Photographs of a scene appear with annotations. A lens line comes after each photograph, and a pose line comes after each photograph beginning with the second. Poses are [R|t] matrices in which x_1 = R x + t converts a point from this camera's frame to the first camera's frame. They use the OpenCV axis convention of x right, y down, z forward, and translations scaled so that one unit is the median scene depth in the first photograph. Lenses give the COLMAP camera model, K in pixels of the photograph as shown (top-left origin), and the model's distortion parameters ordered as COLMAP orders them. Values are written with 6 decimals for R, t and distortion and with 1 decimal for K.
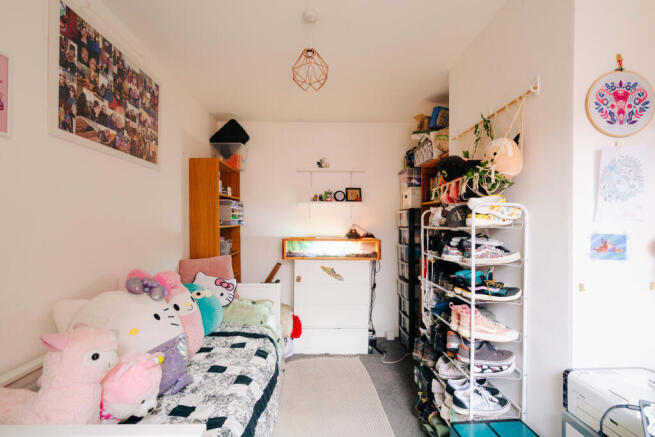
lens RADIAL K [[299.1, 0, 327.5], [0, 299.1, 227.5], [0, 0, 1]] dist [-0.000001, 0.000684]
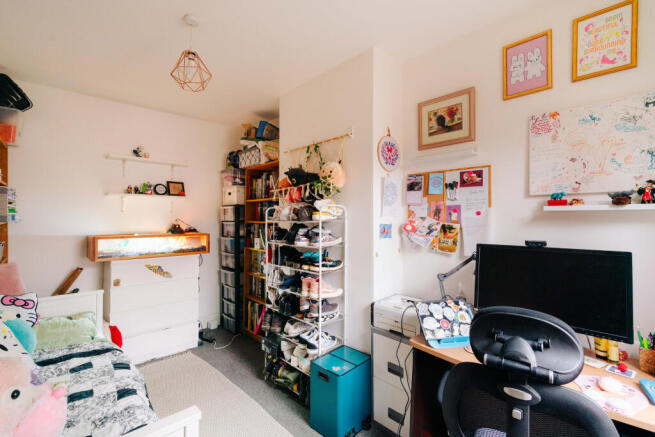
lens RADIAL K [[295.3, 0, 319.2], [0, 295.3, 218.5], [0, 0, 1]] dist [0.000427, 0.000229]
pose [[0.748199, -0.005371, 0.663452, -0.325449], [0.011308, 0.999925, -0.004658, -0.004495], [-0.663378, 0.010987, 0.748204, -0.044448]]
